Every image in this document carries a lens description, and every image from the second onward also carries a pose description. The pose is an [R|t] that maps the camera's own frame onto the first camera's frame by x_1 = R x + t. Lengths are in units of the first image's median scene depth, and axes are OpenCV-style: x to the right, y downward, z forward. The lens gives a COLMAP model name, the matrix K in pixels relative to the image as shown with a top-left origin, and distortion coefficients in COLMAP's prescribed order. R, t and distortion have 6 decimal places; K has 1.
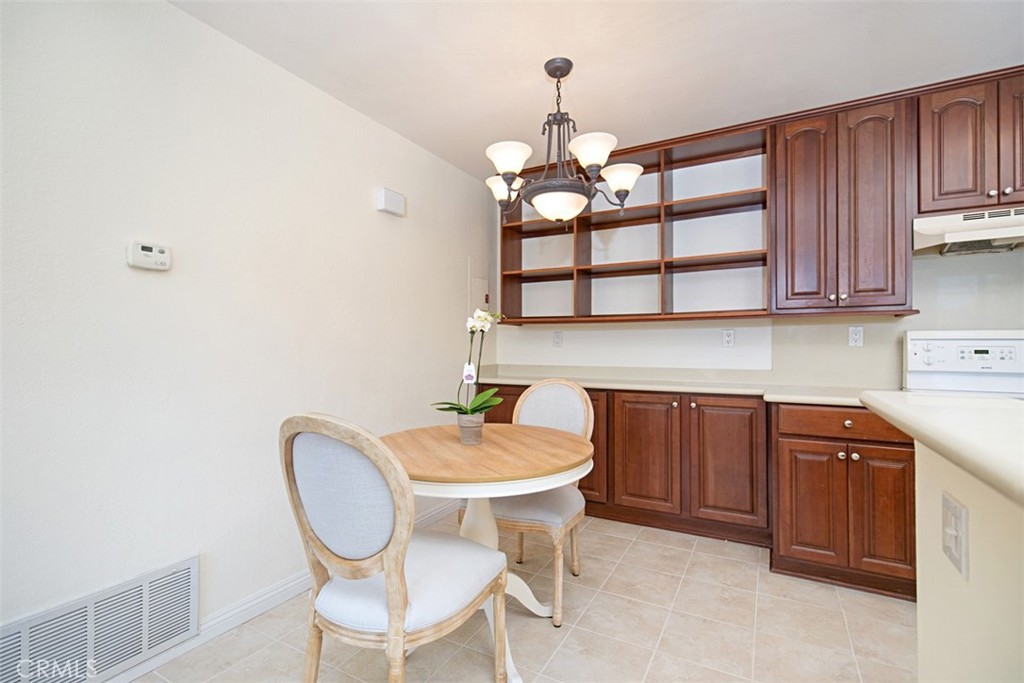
lens RADIAL K [[466.8, 0, 510.8], [0, 466.8, 340.2], [0, 0, 1]] dist [0.006535, 0.000920]
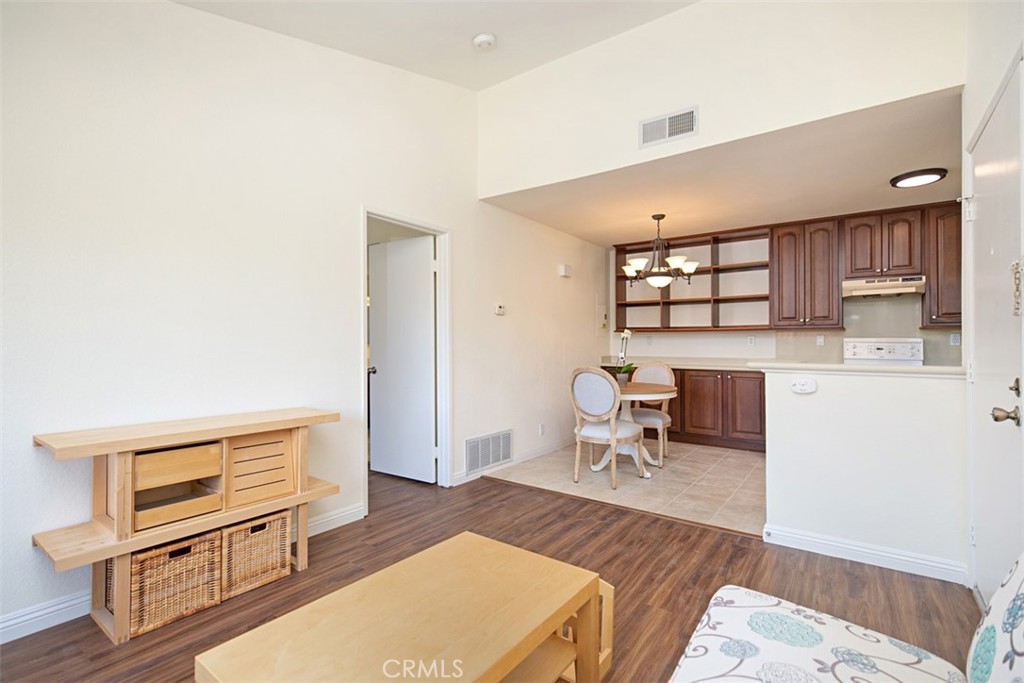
lens RADIAL K [[466.8, 0, 515.2], [0, 466.8, 332.3], [0, 0, 1]] dist [0.006535, 0.000920]
pose [[0.992954, -0.000108, -0.118500, -0.278676], [-0.001373, 0.999922, -0.012418, -0.016989], [0.118492, 0.012493, 0.992876, -1.132778]]
